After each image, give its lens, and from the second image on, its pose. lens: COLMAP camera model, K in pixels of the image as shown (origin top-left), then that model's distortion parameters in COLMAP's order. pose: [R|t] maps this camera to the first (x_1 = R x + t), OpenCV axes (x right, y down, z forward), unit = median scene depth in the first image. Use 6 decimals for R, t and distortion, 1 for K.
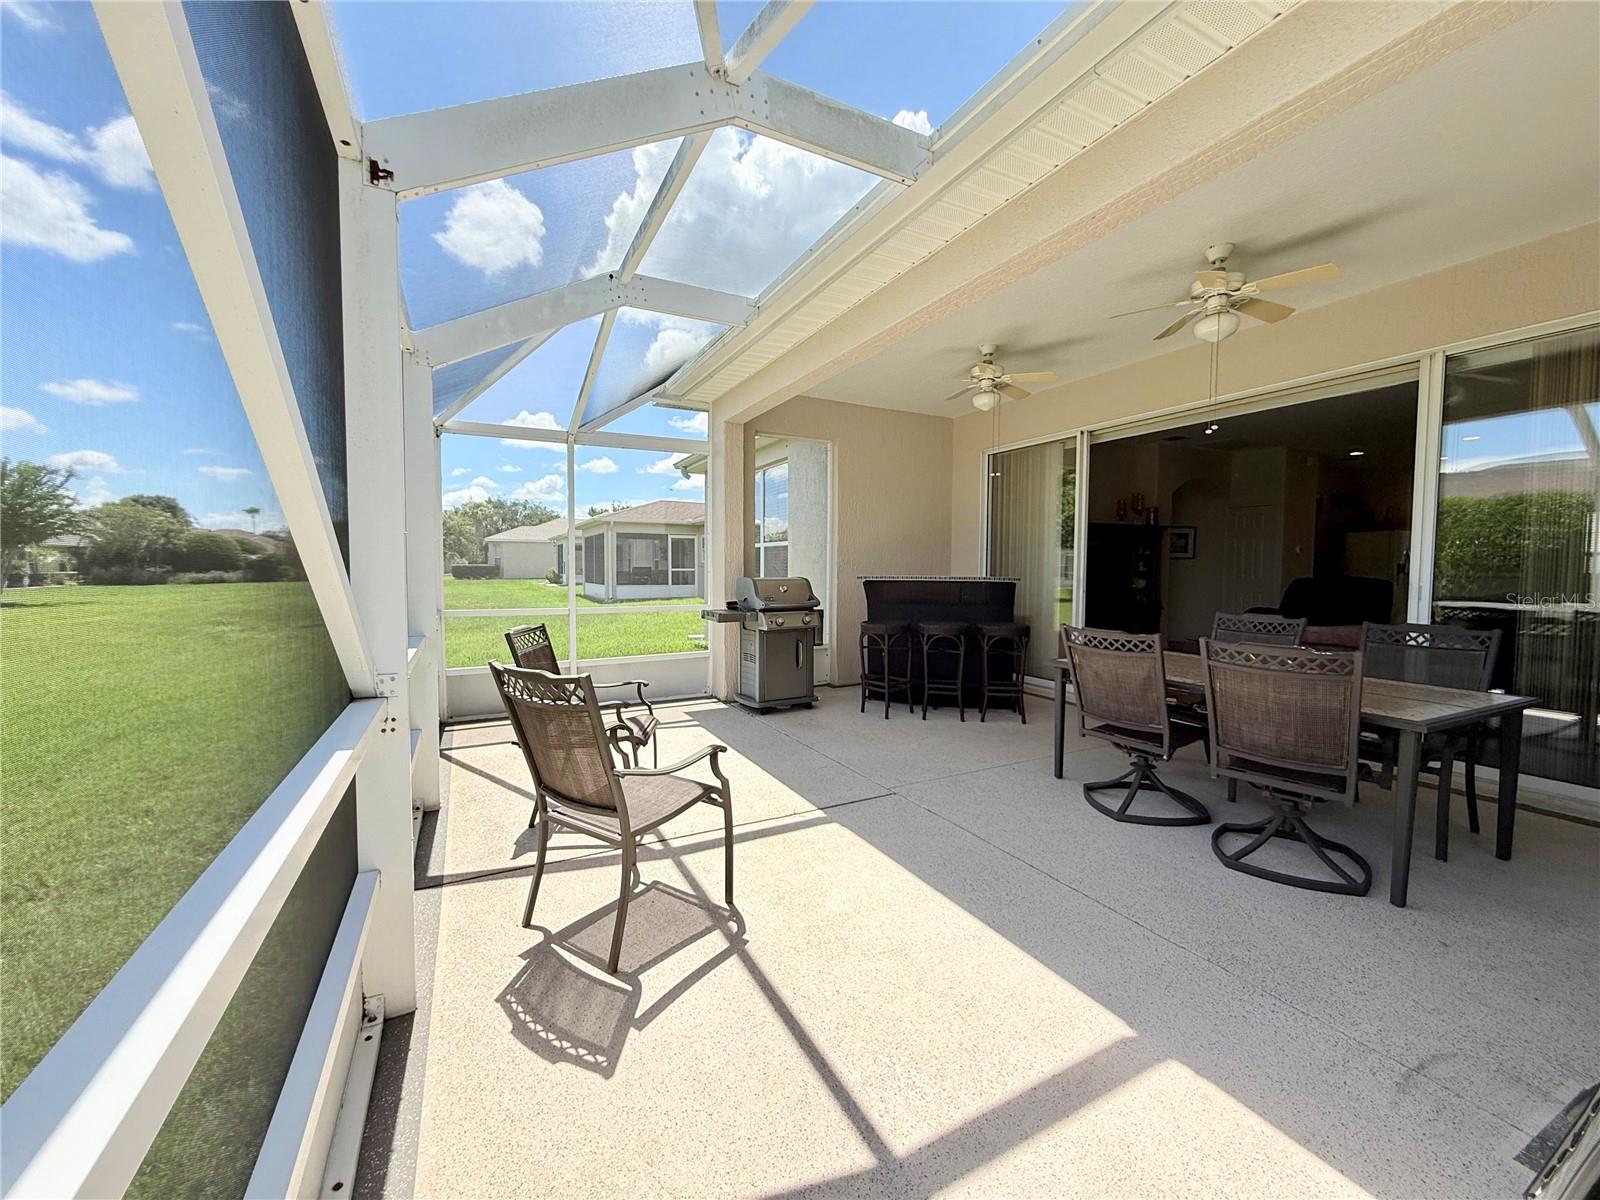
lens RADIAL K [[642.1, 0, 797.1], [0, 642.1, 598.7], [0, 0, 1]] dist [0.001749, 0.000076]
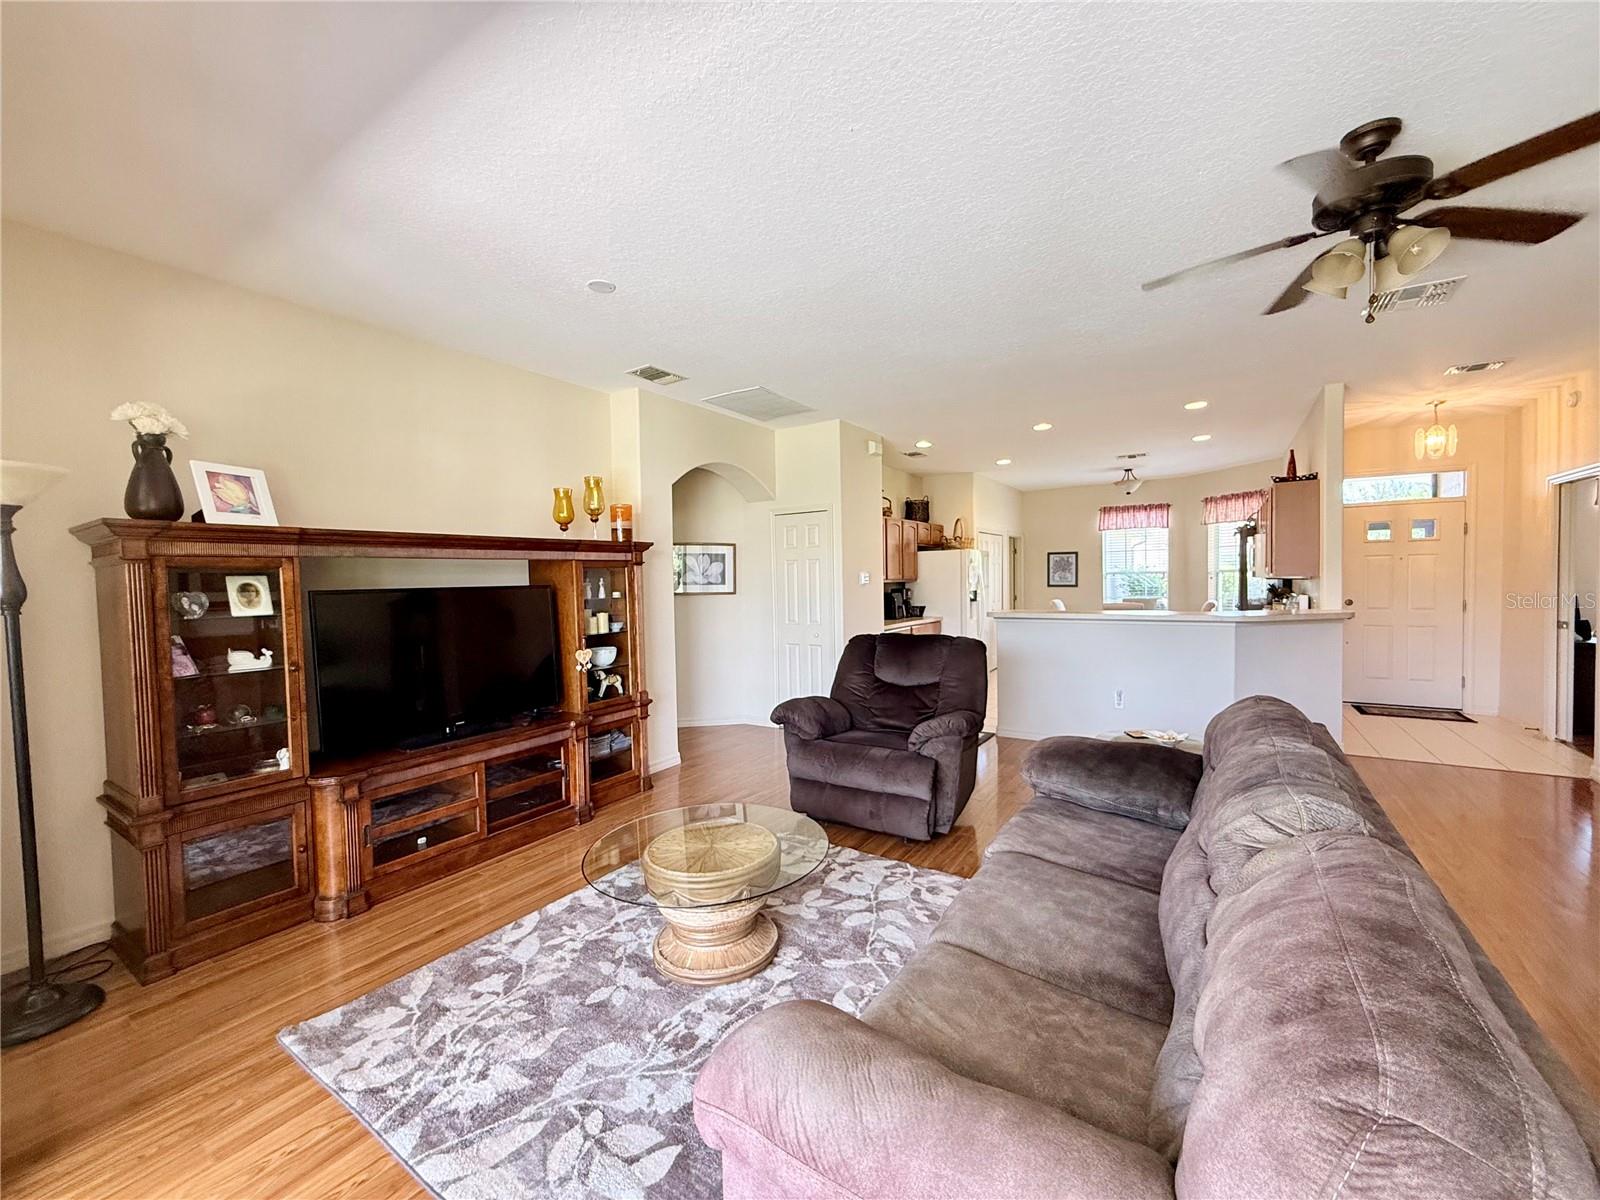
lens RADIAL K [[642.1, 0, 797.1], [0, 642.1, 598.7], [0, 0, 1]] dist [0.001749, 0.000076]
pose [[0.871283, -0.034096, 0.489595, 0.389785], [0.043270, 0.999036, -0.007429, -0.053810], [-0.488869, 0.027657, 0.871919, 0.446355]]
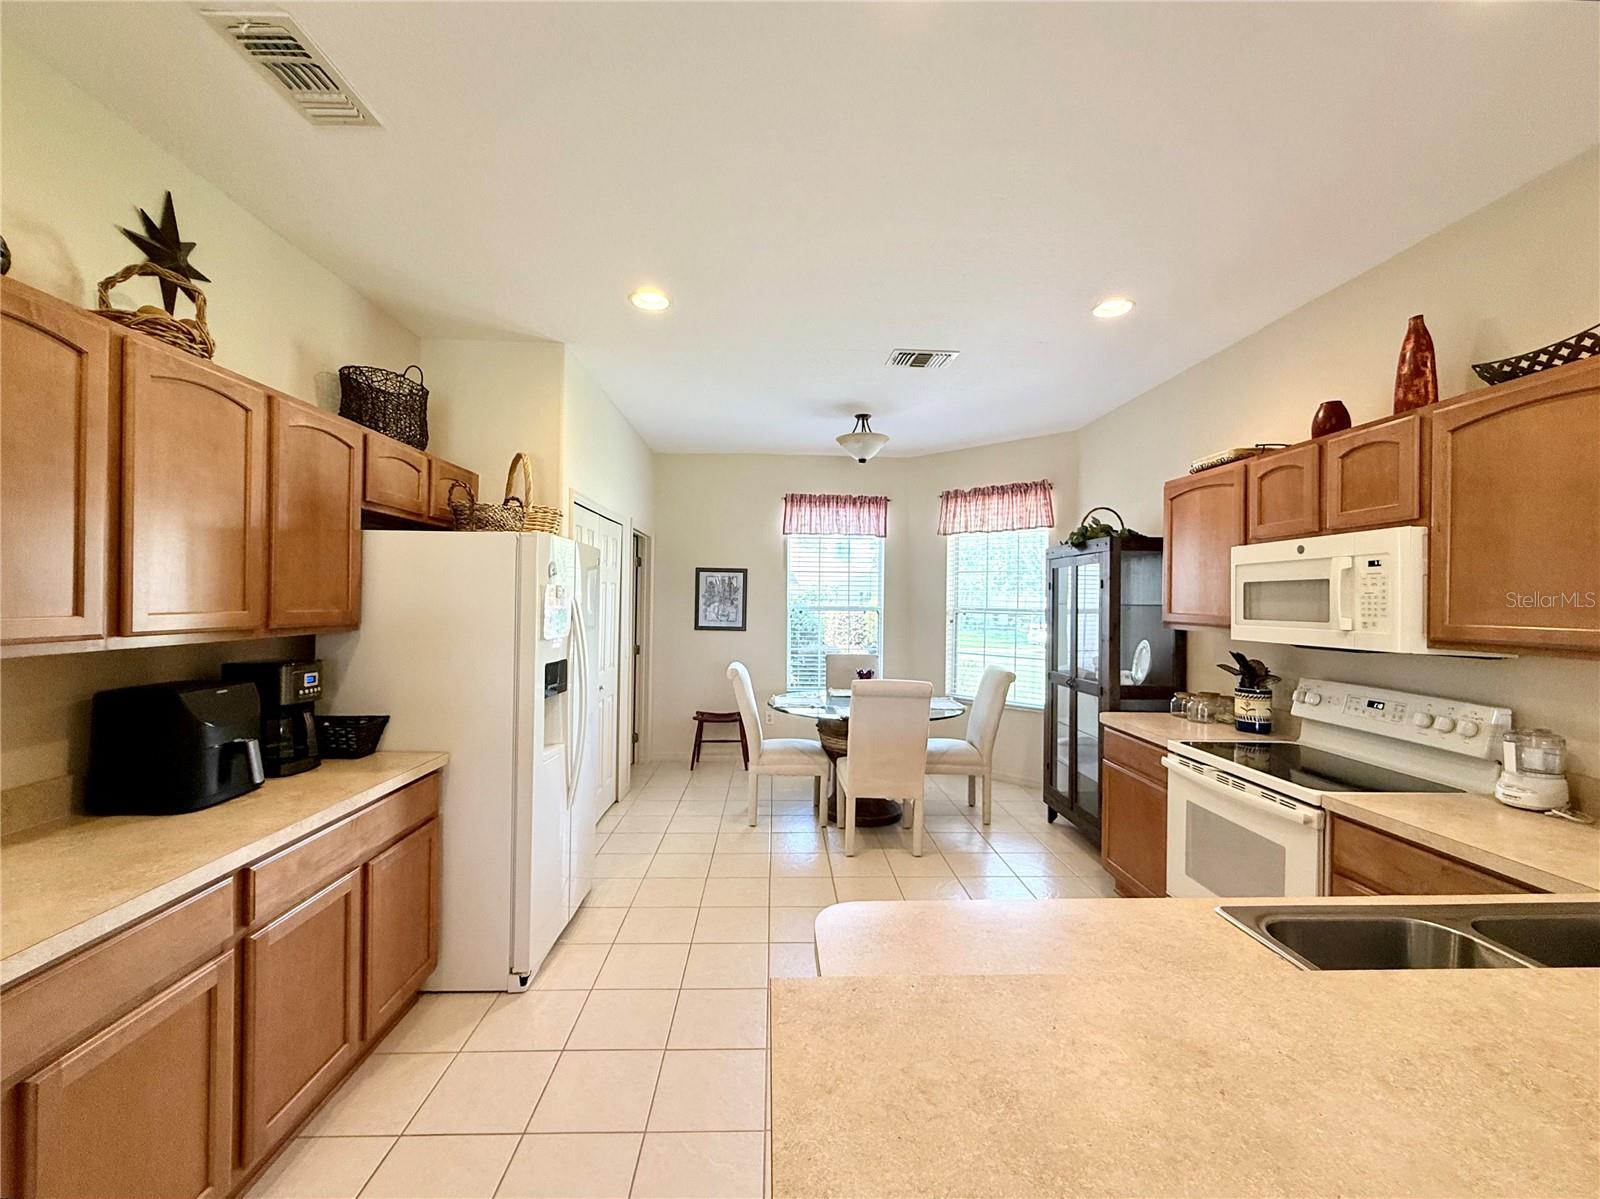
lens RADIAL K [[656.4, 0, 800.0], [0, 656.4, 599.5], [0, 0, 1]] dist [-0.000070, 0.000046]
pose [[0.420388, 0.002922, 0.907340, 0.816027], [0.030985, 0.999365, -0.017575, -0.080556], [-0.906815, 0.035502, 0.420030, 0.877748]]
